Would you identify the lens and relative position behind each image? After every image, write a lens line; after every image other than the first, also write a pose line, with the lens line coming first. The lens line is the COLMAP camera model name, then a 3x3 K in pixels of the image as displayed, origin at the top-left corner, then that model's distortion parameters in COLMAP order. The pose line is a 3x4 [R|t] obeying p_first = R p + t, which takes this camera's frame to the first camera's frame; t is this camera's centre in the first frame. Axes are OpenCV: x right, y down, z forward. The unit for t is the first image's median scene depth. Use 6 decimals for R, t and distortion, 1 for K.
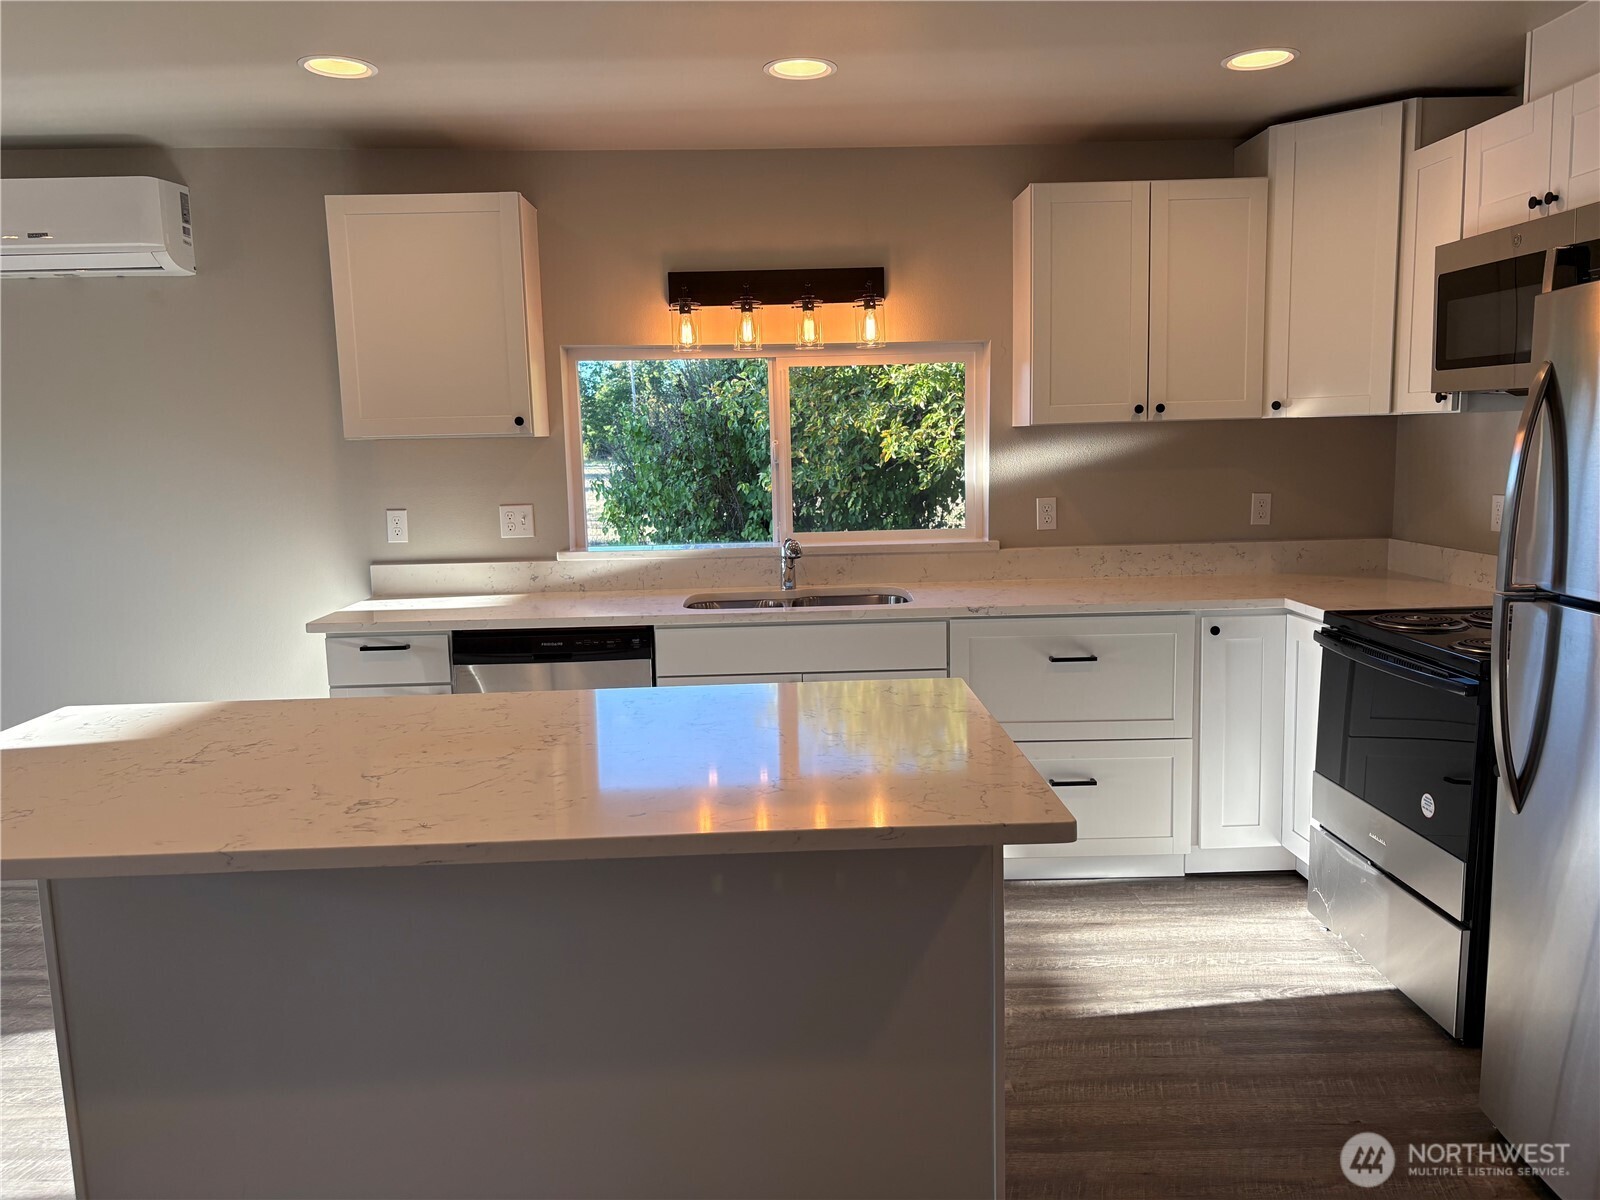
lens RADIAL K [[1205.3, 0, 795.3], [0, 1205.3, 585.0], [0, 0, 1]] dist [0.021697, -0.035332]
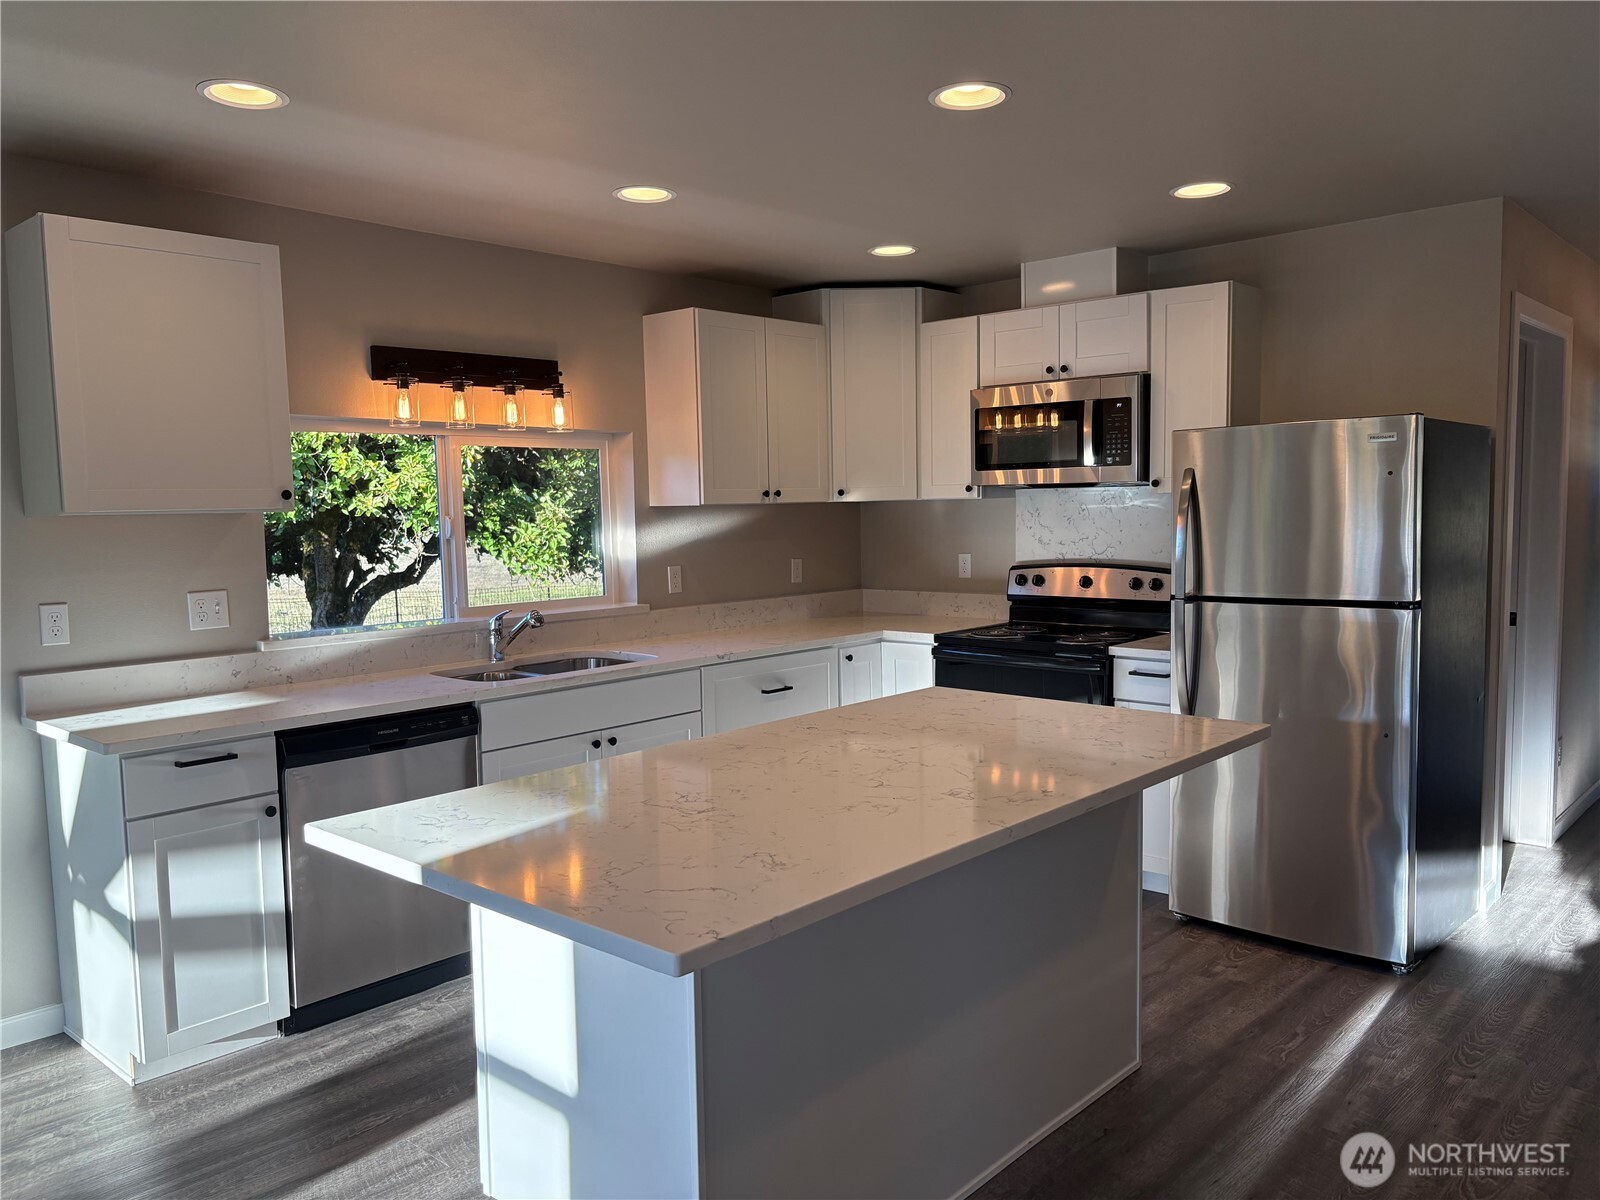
lens RADIAL K [[1205.3, 0, 803.0], [0, 1205.3, 615.9], [0, 0, 1]] dist [0.021697, -0.035332]
pose [[0.680714, -0.057222, 0.730311, -0.615338], [0.090687, 0.995858, -0.006499, -0.004726], [-0.726914, 0.070654, 0.683084, 0.108601]]
